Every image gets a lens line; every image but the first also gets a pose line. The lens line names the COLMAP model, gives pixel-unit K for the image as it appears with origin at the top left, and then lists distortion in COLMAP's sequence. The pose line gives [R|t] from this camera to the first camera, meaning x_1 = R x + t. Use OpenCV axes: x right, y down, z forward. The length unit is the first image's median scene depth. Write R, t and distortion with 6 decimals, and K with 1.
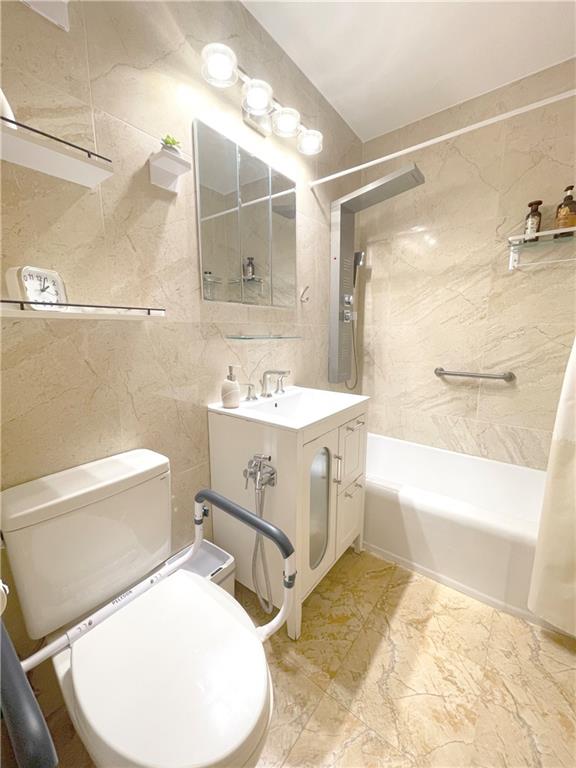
lens RADIAL K [[310.4, 0, 292.0], [0, 310.4, 383.2], [0, 0, 1]] dist [0.001643, -0.000785]
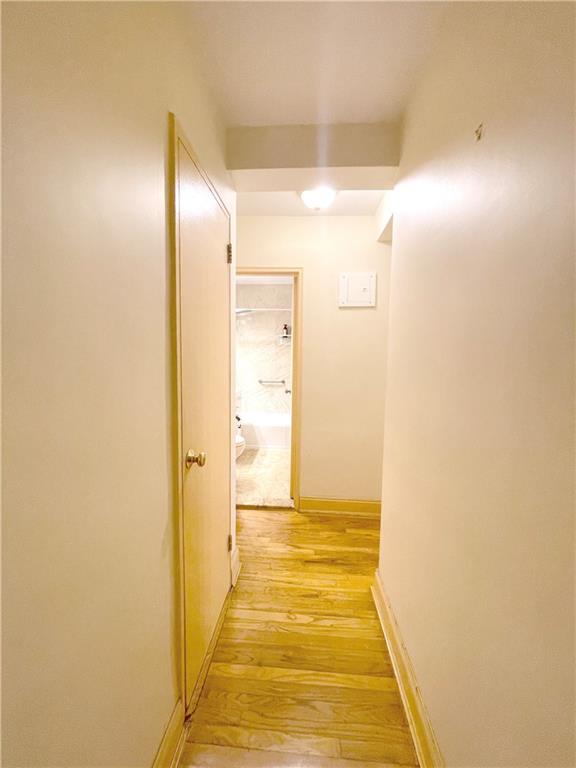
lens RADIAL K [[310.4, 0, 287.1], [0, 310.4, 382.5], [0, 0, 1]] dist [0.001643, -0.000785]
pose [[0.834367, -0.037731, 0.549917, -0.812071], [0.075759, 0.996036, -0.046605, 0.119480], [-0.545979, 0.080547, 0.833918, -1.355043]]
